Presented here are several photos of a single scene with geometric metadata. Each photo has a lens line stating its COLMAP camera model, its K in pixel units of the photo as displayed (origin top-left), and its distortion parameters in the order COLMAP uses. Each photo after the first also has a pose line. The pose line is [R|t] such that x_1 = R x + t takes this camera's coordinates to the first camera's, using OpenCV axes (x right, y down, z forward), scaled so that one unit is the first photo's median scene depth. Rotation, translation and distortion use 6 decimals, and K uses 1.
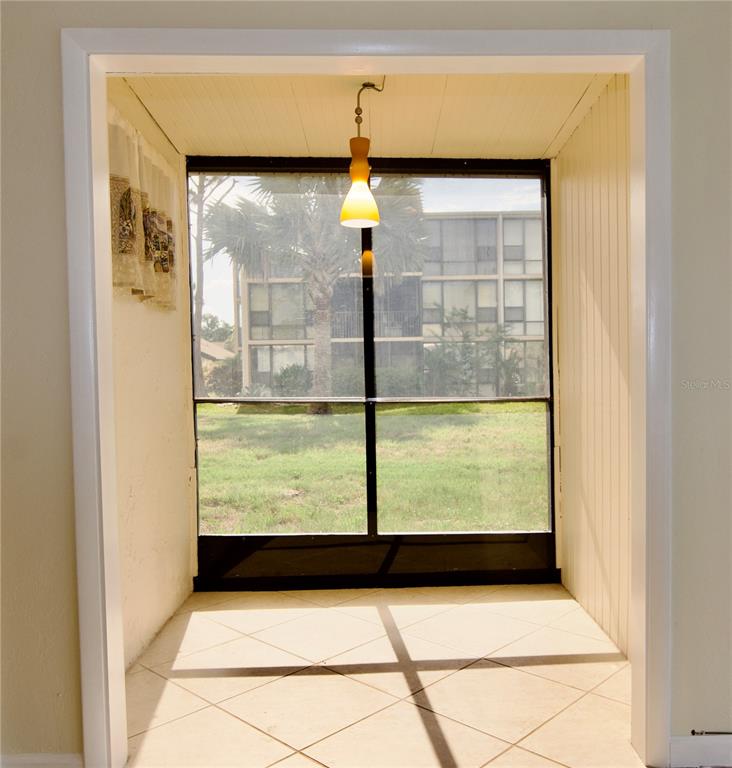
lens RADIAL K [[717.6, 0, 415.5], [0, 717.6, 387.2], [0, 0, 1]] dist [-0.013464, -0.004822]
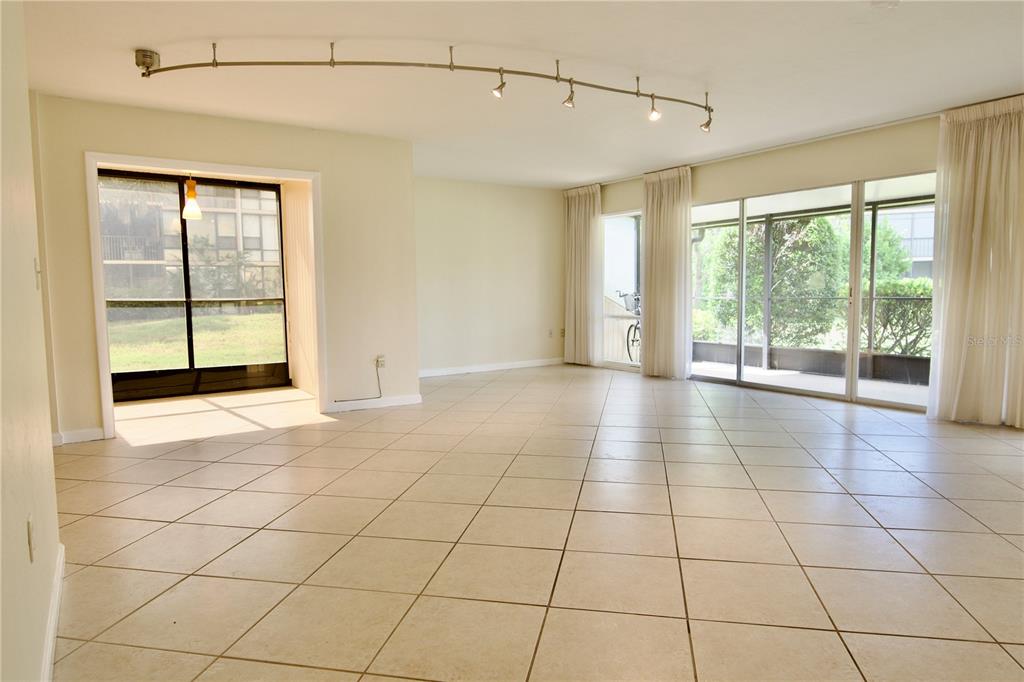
lens RADIAL K [[624.8, 0, 520.9], [0, 624.8, 338.4], [0, 0, 1]] dist [-0.016013, -0.002861]
pose [[0.855105, -0.037556, 0.517093, -0.021311], [0.011519, 0.998503, 0.053471, 0.005407], [-0.518327, -0.039767, 0.854257, -0.118145]]
